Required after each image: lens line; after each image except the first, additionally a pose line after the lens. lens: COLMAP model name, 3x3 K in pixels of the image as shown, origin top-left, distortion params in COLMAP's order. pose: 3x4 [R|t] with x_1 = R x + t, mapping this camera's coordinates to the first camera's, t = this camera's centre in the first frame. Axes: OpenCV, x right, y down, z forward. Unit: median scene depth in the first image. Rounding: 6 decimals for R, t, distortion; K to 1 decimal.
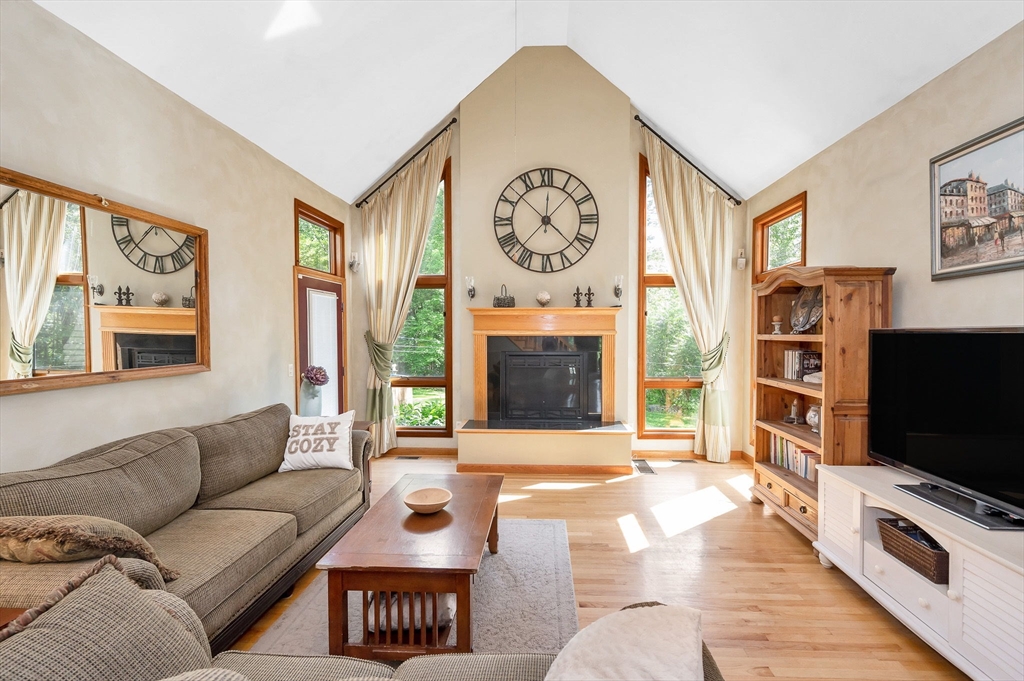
lens RADIAL K [[427.1, 0, 535.0], [0, 427.1, 342.2], [0, 0, 1]] dist [0.001151, 0.000302]
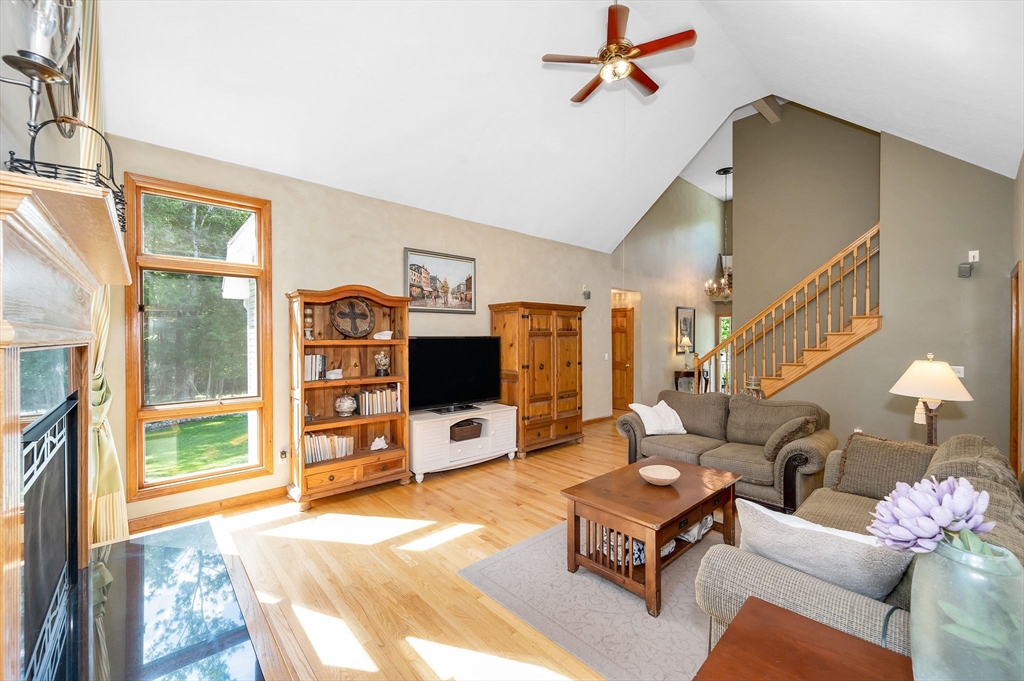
lens RADIAL K [[409.5, 0, 512.0], [0, 409.5, 340.5], [0, 0, 1]] dist [-0.000208, 0.000002]
pose [[-0.693103, -0.000885, 0.720838, -0.368713], [0.019449, 0.999612, 0.019928, -0.019523], [-0.720576, 0.027832, -0.692817, 0.975856]]
